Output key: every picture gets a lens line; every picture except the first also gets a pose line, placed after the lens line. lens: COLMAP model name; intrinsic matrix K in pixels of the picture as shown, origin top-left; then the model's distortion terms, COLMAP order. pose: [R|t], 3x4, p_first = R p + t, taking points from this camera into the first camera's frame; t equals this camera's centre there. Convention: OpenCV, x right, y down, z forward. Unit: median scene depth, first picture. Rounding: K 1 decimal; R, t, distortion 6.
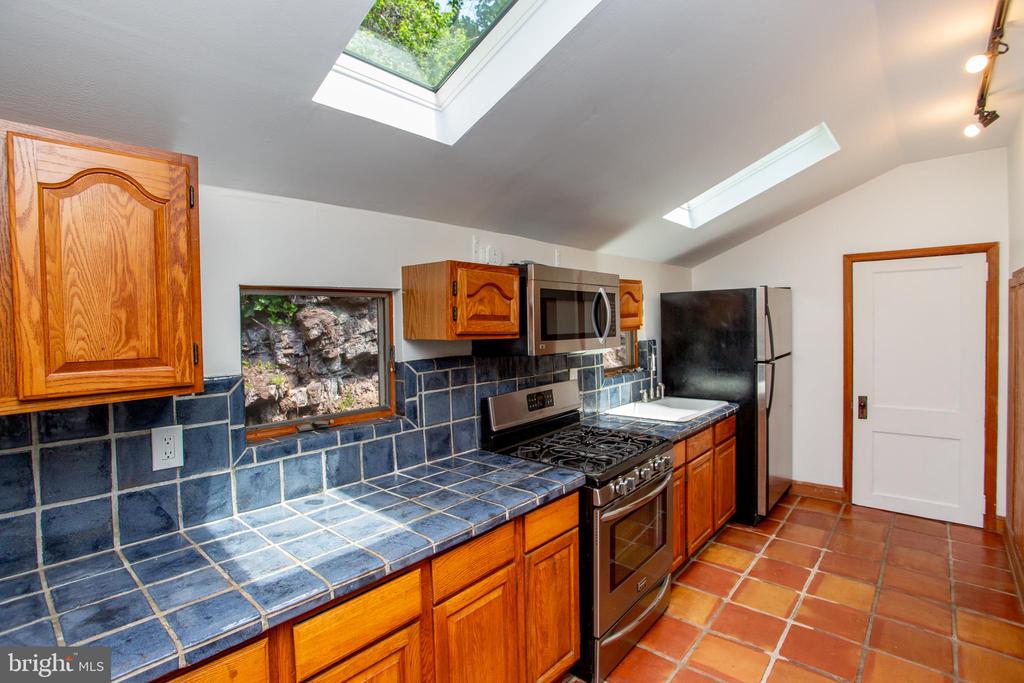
lens RADIAL K [[498.6, 0, 513.1], [0, 498.6, 334.2], [0, 0, 1]] dist [-0.063680, 0.024113]
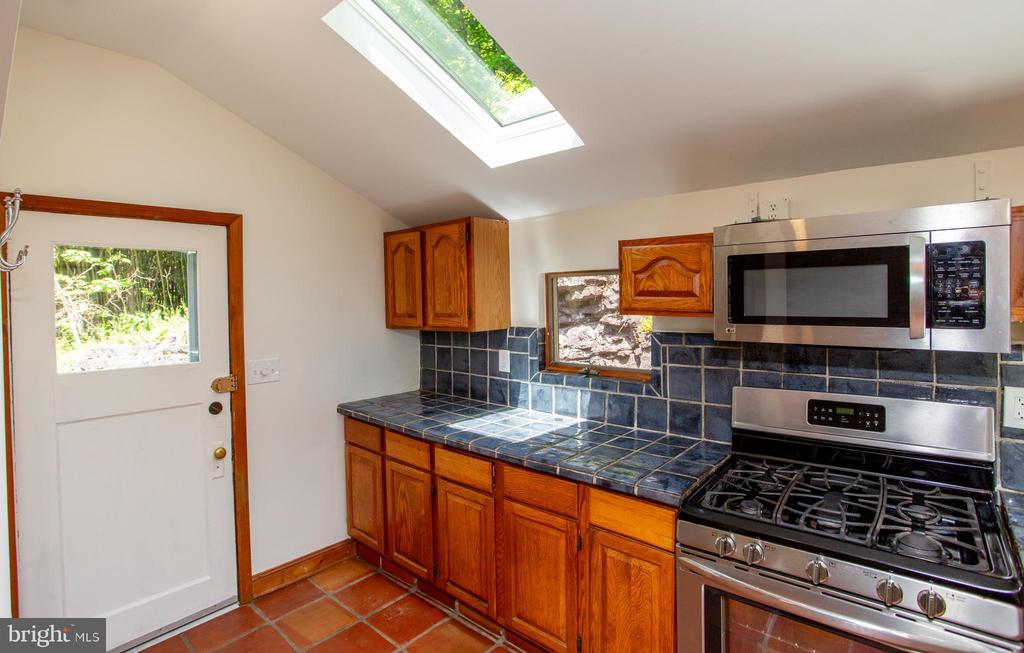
lens RADIAL K [[504.3, 0, 497.3], [0, 504.3, 305.8], [0, 0, 1]] dist [-0.055387, 0.013143]
pose [[-0.005660, 0.041150, -0.999137, 0.903239], [-0.004705, 0.999141, 0.041176, -0.047518], [0.999973, 0.004934, -0.005461, 0.694294]]
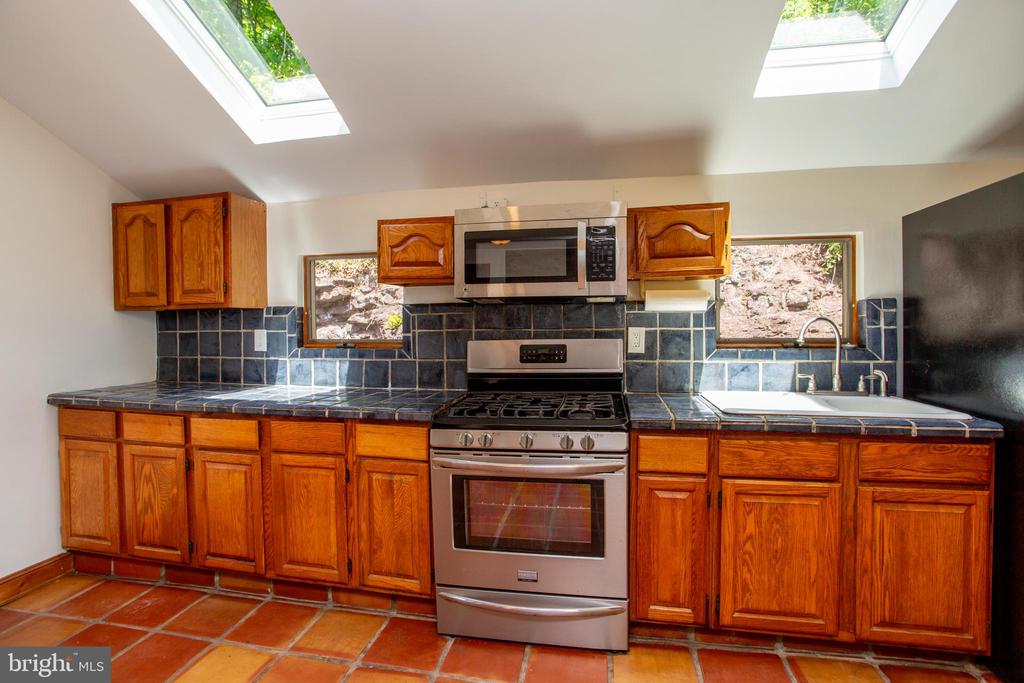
lens RADIAL K [[498.6, 0, 504.0], [0, 498.6, 334.9], [0, 0, 1]] dist [-0.063680, 0.024113]
pose [[0.499957, 0.038225, -0.865206, 1.057587], [-0.023156, 0.999258, 0.030766, 0.090205], [0.865740, 0.004653, 0.500472, 0.606556]]
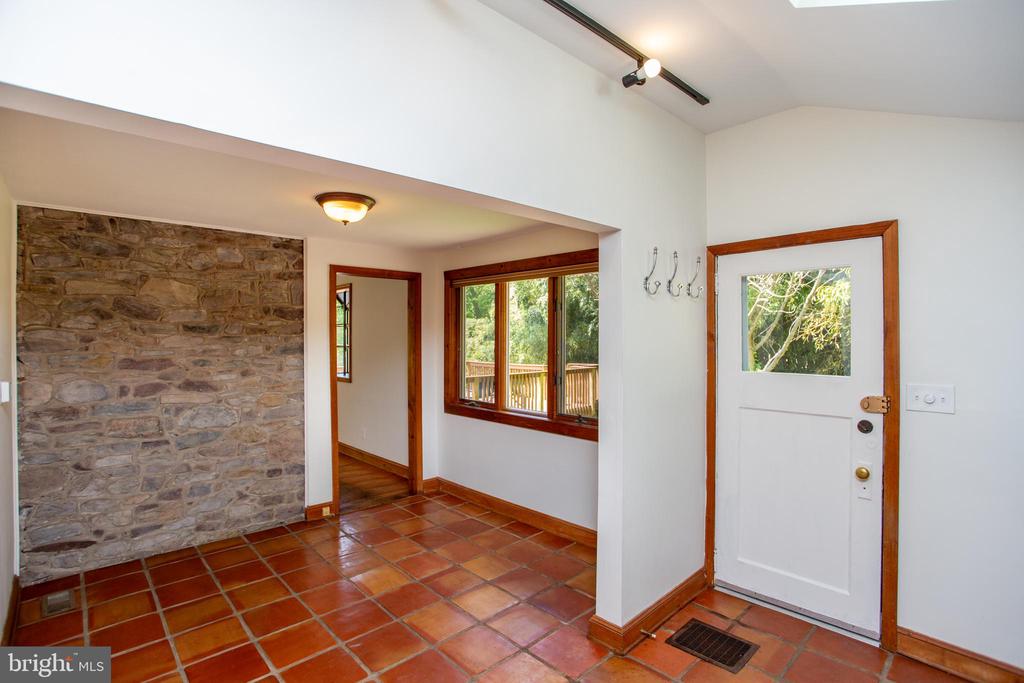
lens RADIAL K [[498.6, 0, 510.7], [0, 498.6, 341.4], [0, 0, 1]] dist [-0.063680, 0.024113]
pose [[-0.995231, 0.029882, 0.092853, 0.436143], [0.032549, 0.999096, 0.027346, -0.005327], [-0.091952, 0.030238, -0.995304, 1.205968]]
